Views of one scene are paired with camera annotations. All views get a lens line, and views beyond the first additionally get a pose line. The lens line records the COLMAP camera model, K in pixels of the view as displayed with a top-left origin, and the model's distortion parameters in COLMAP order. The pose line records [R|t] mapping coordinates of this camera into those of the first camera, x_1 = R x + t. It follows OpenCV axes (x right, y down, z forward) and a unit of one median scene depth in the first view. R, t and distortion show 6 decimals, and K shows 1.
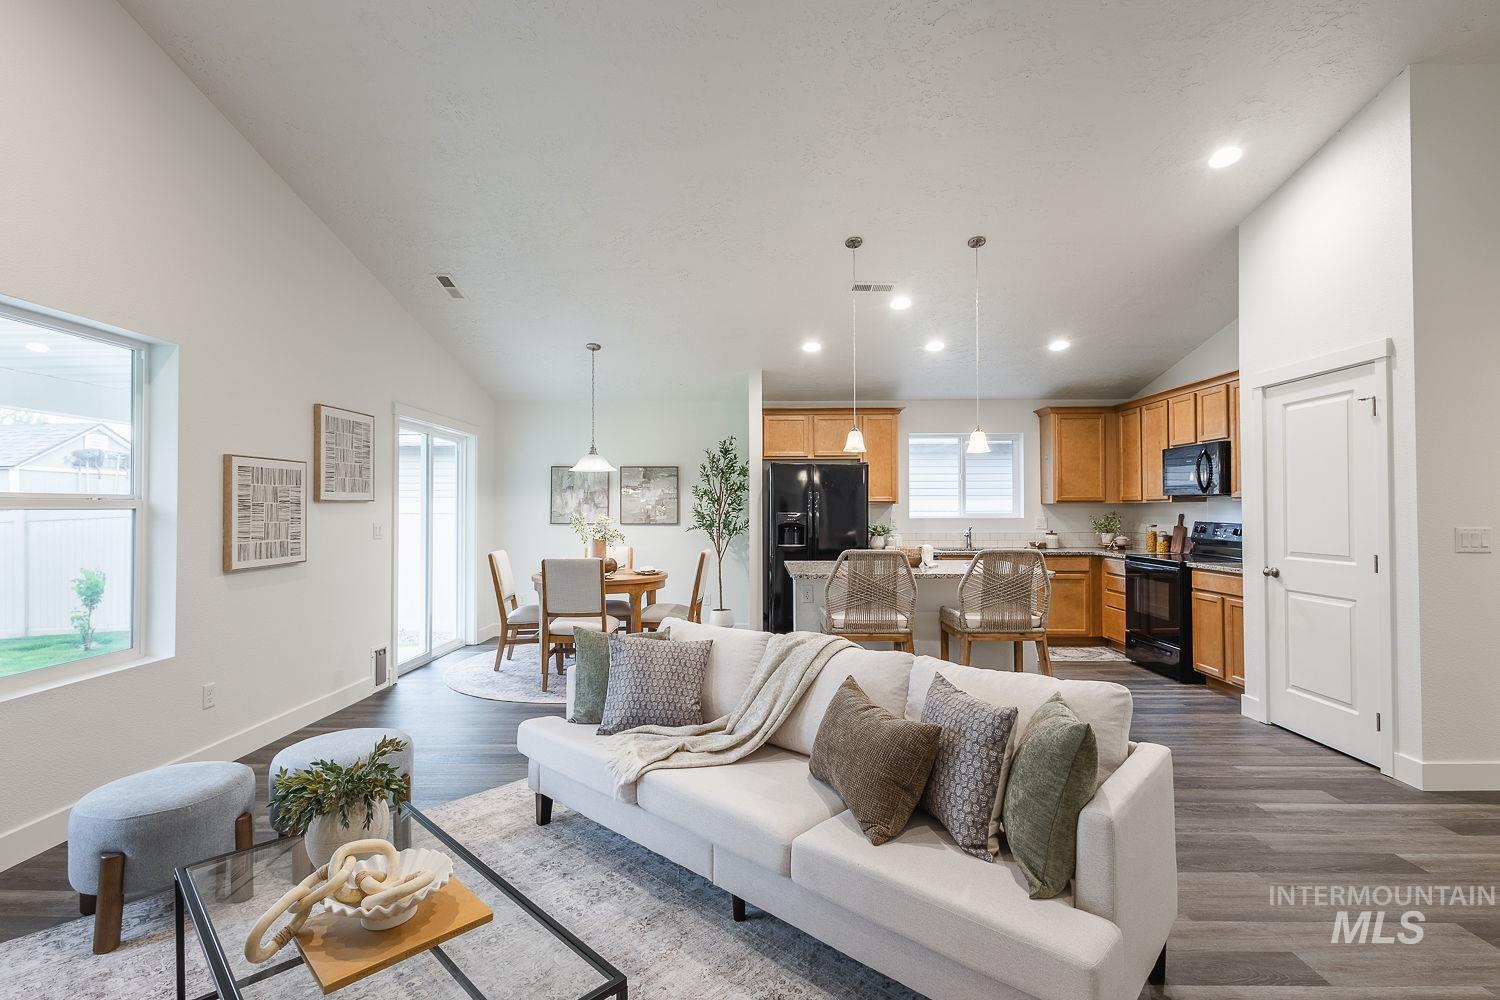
lens RADIAL K [[693.7, 0, 749.9], [0, 693.7, 500.0], [0, 0, 1]] dist [0.010834, -0.003823]
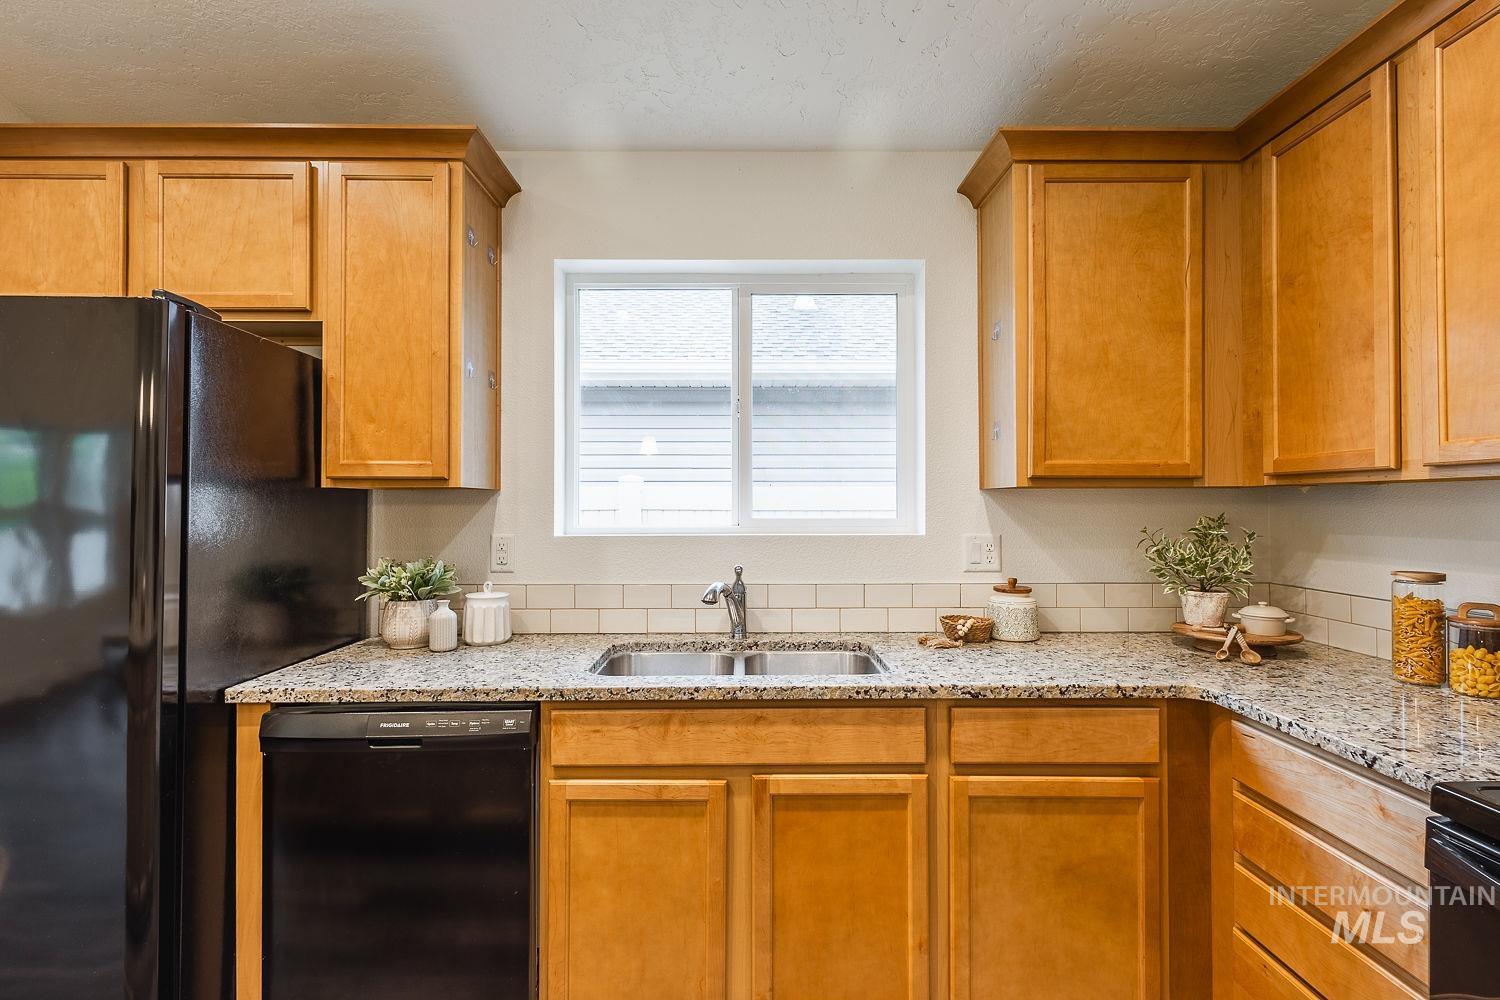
lens RADIAL K [[693.7, 0, 748.9], [0, 693.7, 500.5], [0, 0, 1]] dist [0.010834, -0.003823]
pose [[0.999819, 0.001971, 0.018938, 0.351085], [-0.002057, 0.999987, 0.004568, 0.010226], [-0.018929, -0.004606, 0.999810, 0.785251]]
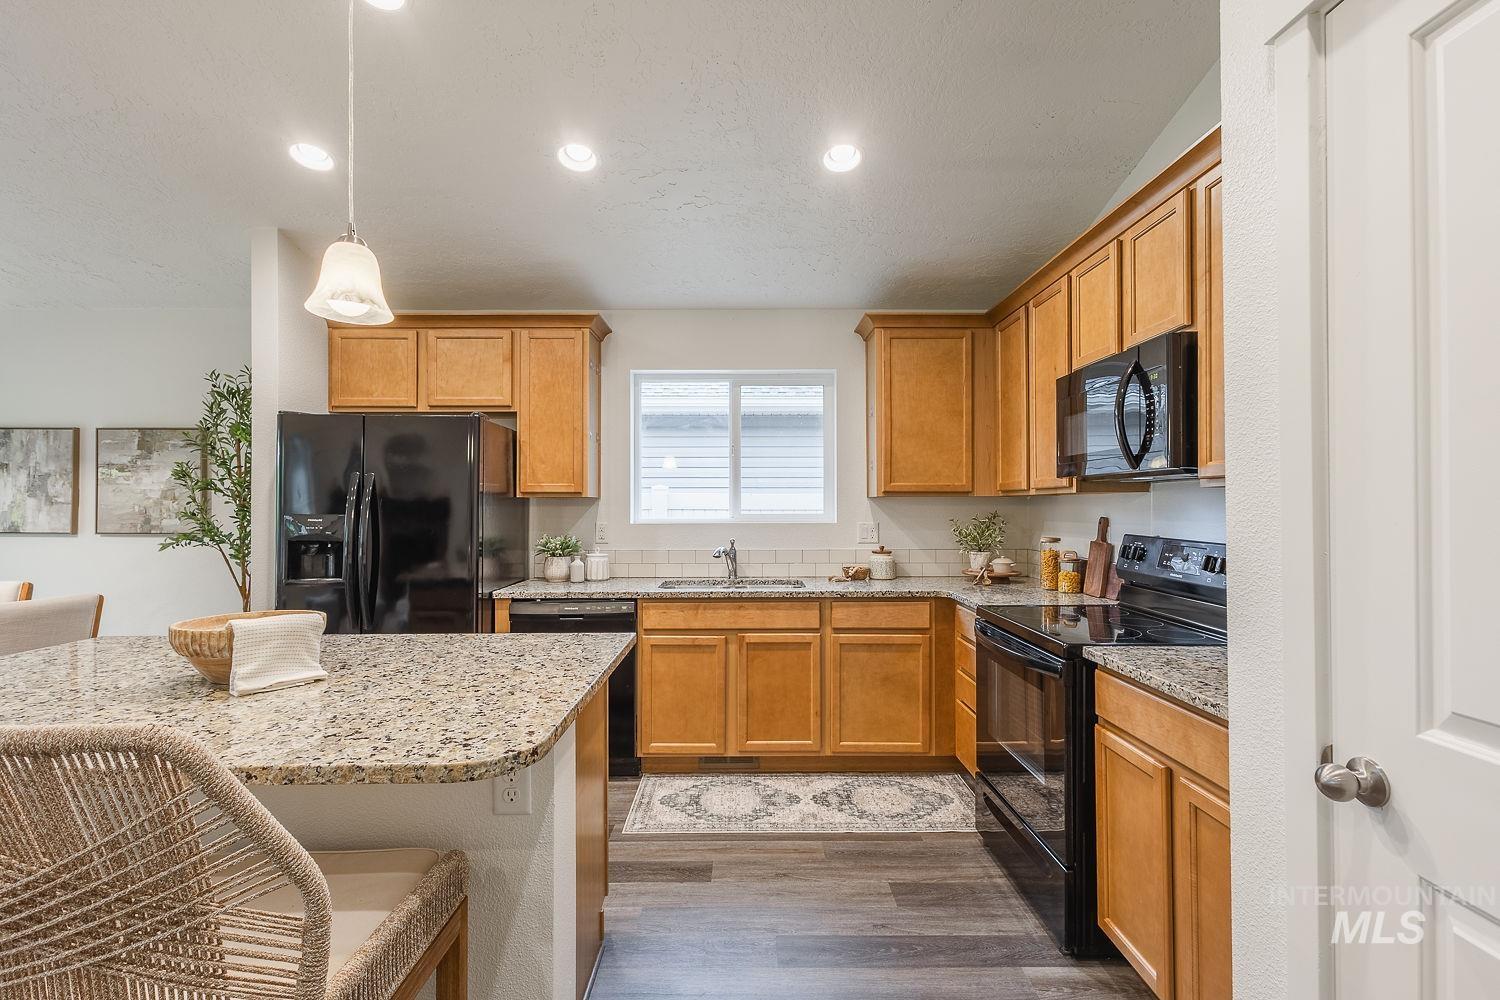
lens RADIAL K [[693.7, 0, 748.7], [0, 693.7, 500.1], [0, 0, 1]] dist [0.010834, -0.003823]
pose [[0.999880, 0.001274, 0.015434, 0.357352], [-0.001340, 0.999990, 0.004240, 0.005996], [-0.015428, -0.004260, 0.999872, 0.506872]]
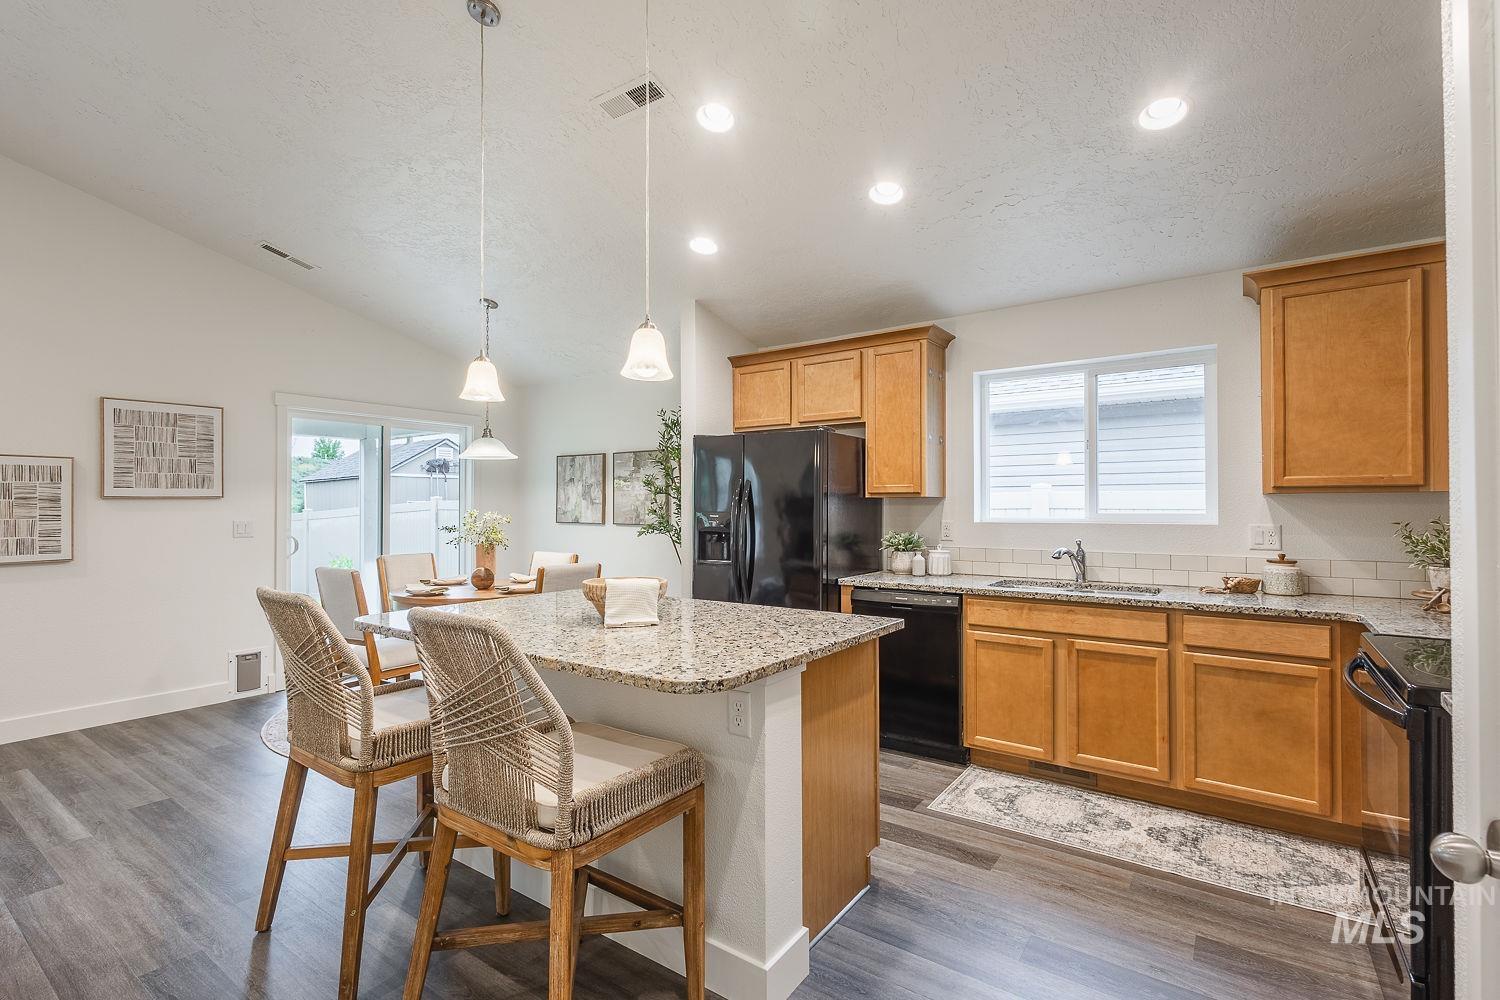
lens RADIAL K [[693.7, 0, 749.3], [0, 693.7, 499.1], [0, 0, 1]] dist [0.010834, -0.003823]
pose [[0.819224, -0.004883, -0.573453, 0.458051], [0.007725, 0.999967, 0.002521, 0.005479], [0.573421, -0.006495, 0.819235, 0.489756]]
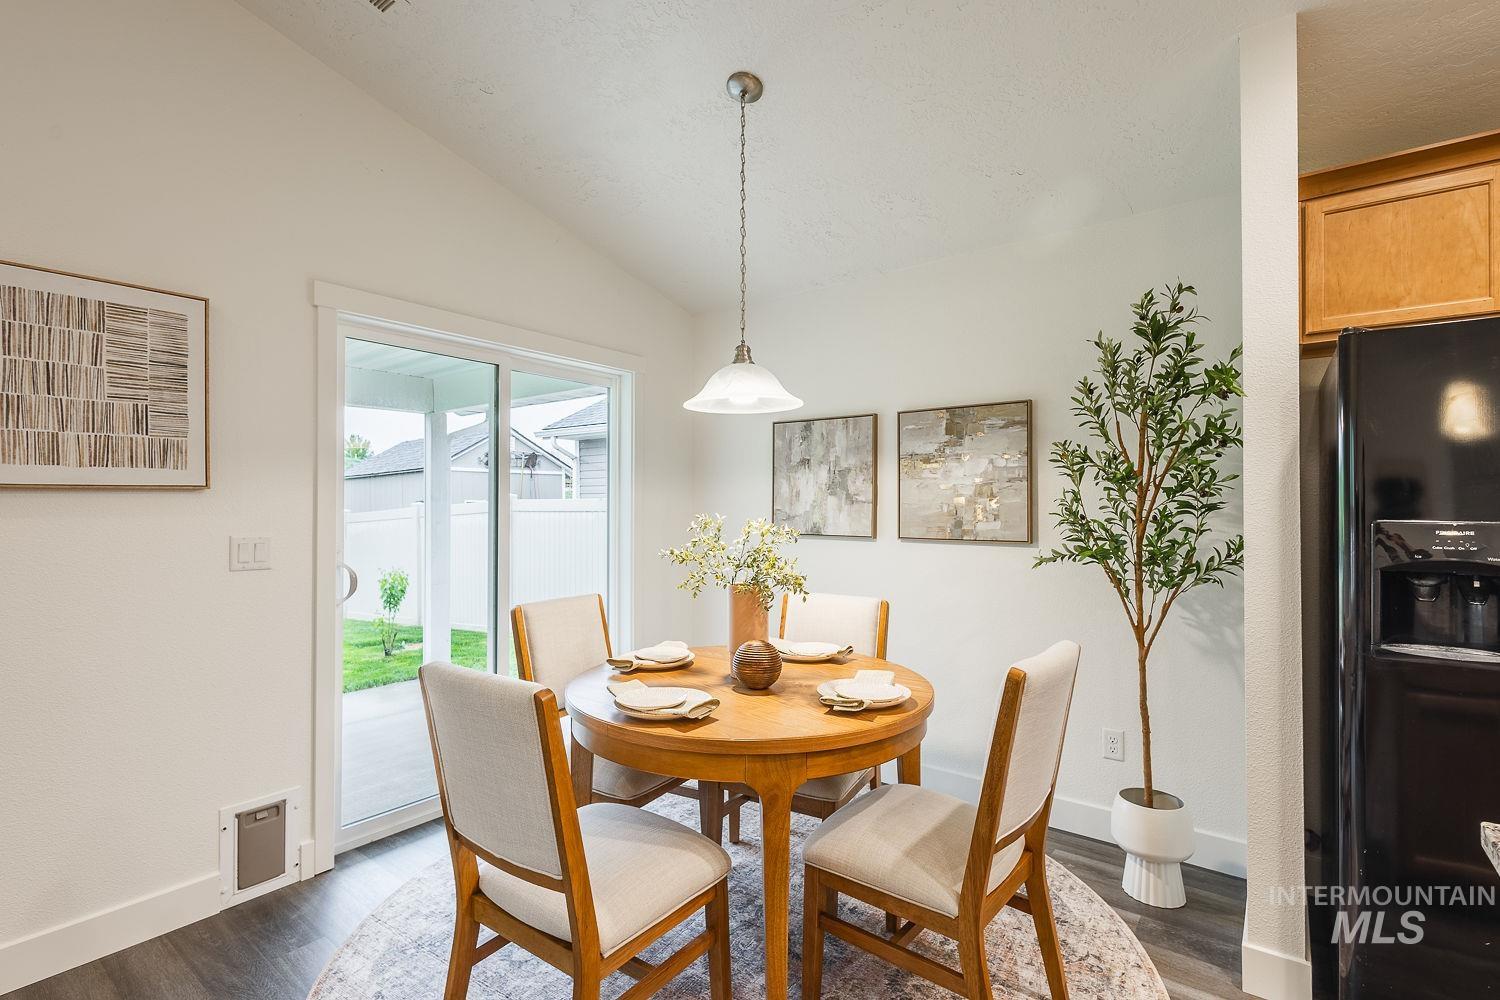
lens RADIAL K [[693.7, 0, 749.2], [0, 693.7, 499.4], [0, 0, 1]] dist [0.010834, -0.003823]
pose [[0.801357, -0.005137, -0.598164, 0.007880], [0.007685, 0.999969, 0.001707, 0.008601], [0.598136, -0.005965, 0.801372, 0.656037]]
